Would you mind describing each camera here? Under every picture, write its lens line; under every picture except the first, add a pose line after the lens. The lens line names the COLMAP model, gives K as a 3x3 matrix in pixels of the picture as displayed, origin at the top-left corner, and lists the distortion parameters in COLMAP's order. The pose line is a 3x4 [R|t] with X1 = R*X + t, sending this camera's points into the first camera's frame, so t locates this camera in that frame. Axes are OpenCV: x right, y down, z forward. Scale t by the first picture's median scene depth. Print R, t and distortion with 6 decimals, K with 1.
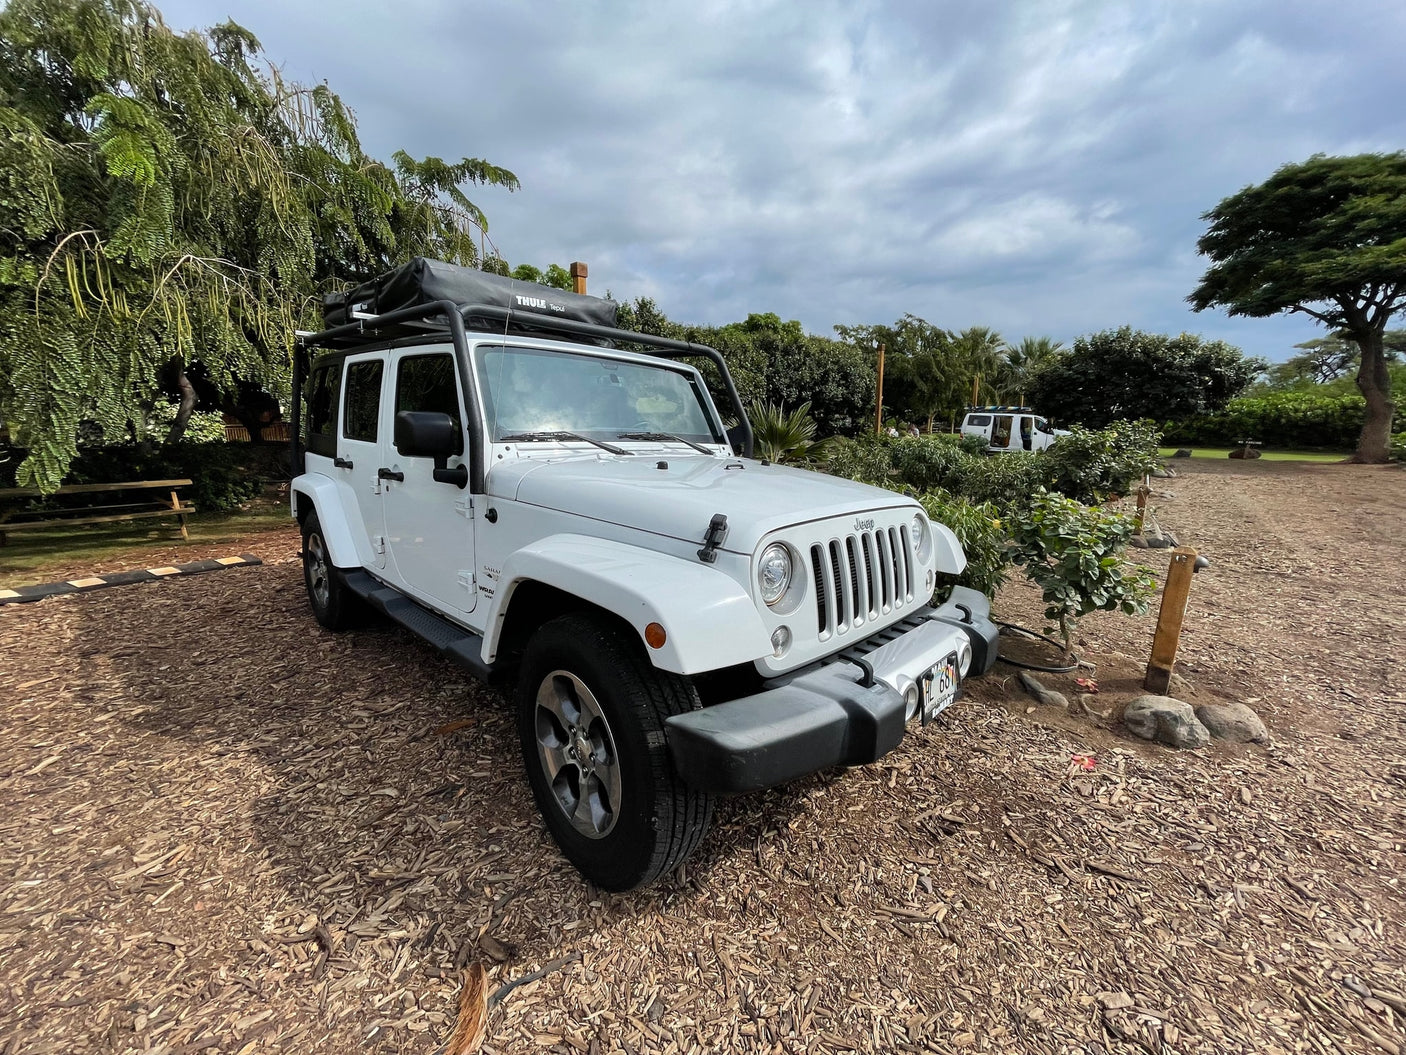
lens RADIAL K [[571.6, 0, 701.9], [0, 571.6, 524.9], [0, 0, 1]] dist [-0.001645, 0.000367]
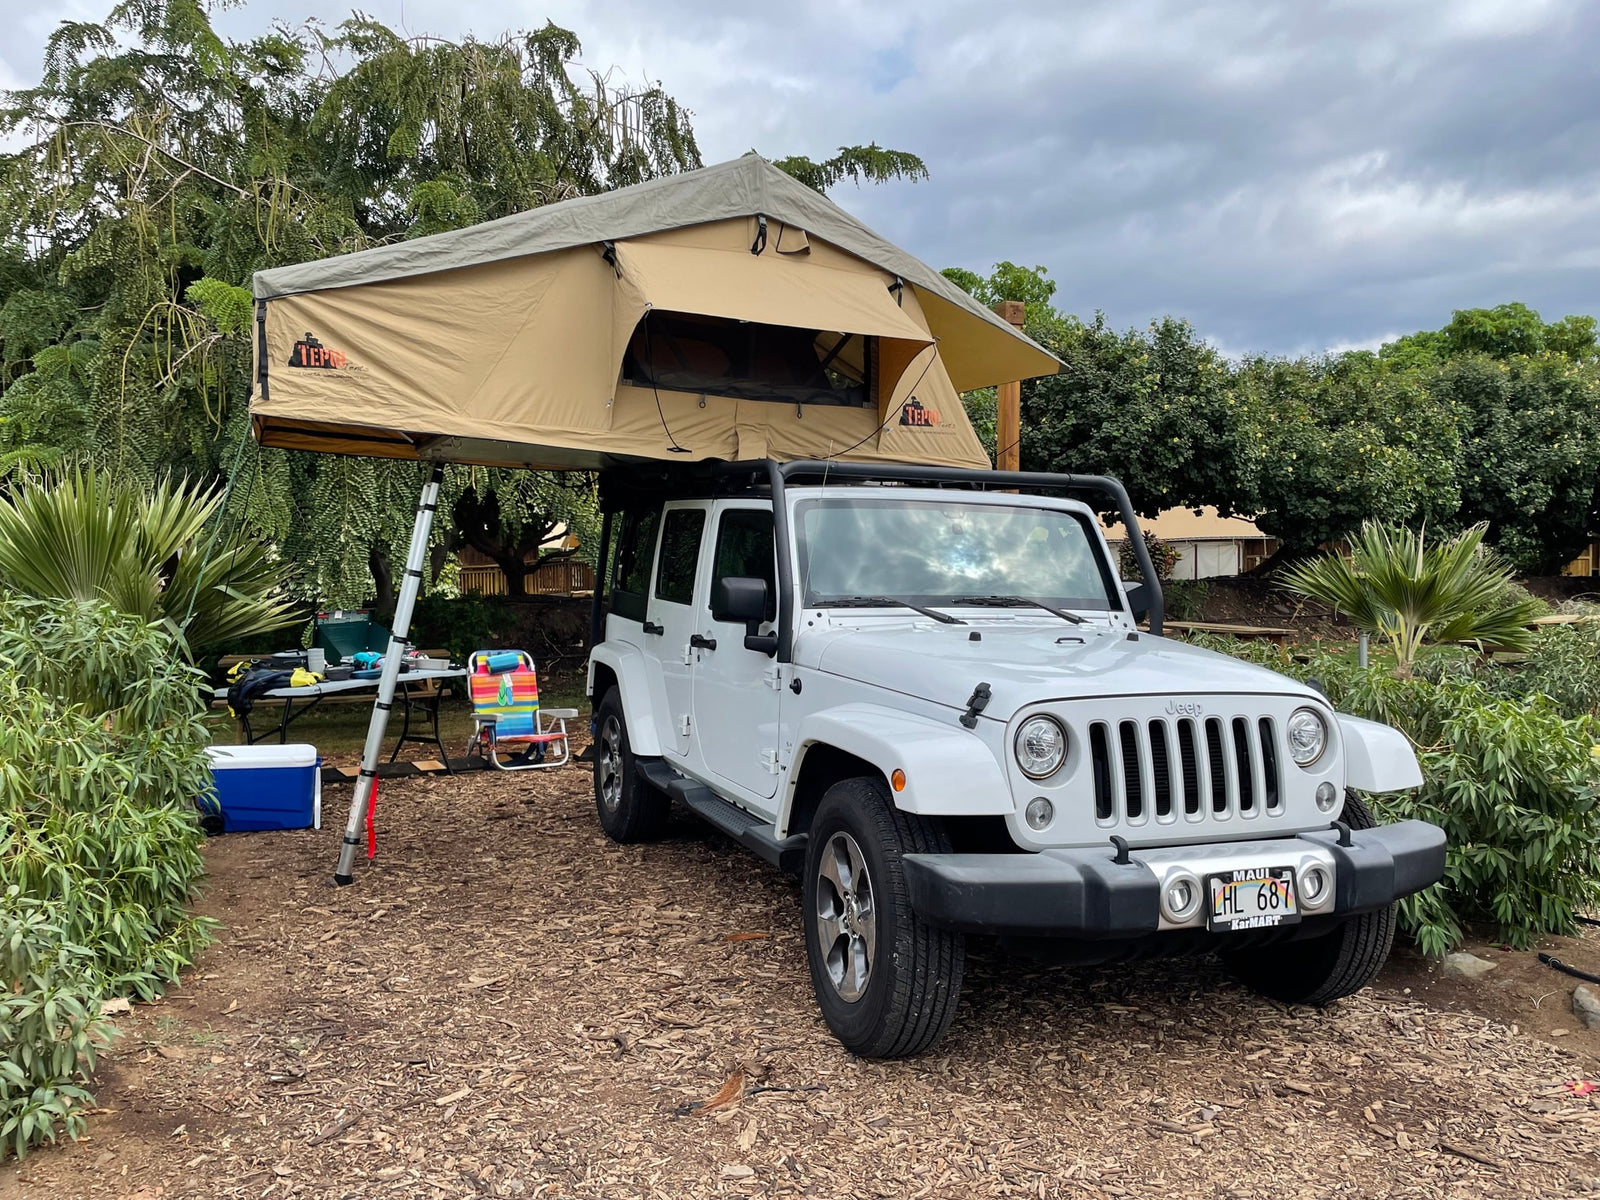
lens RADIAL K [[1260.2, 0, 821.9], [0, 1260.2, 617.6], [0, 0, 1]] dist [0.074737, -0.094276]
pose [[0.921362, 0.016168, -0.388369, 0.407619], [-0.066203, 0.991064, -0.115803, 0.094753], [0.383026, 0.132407, 0.914199, -0.766187]]
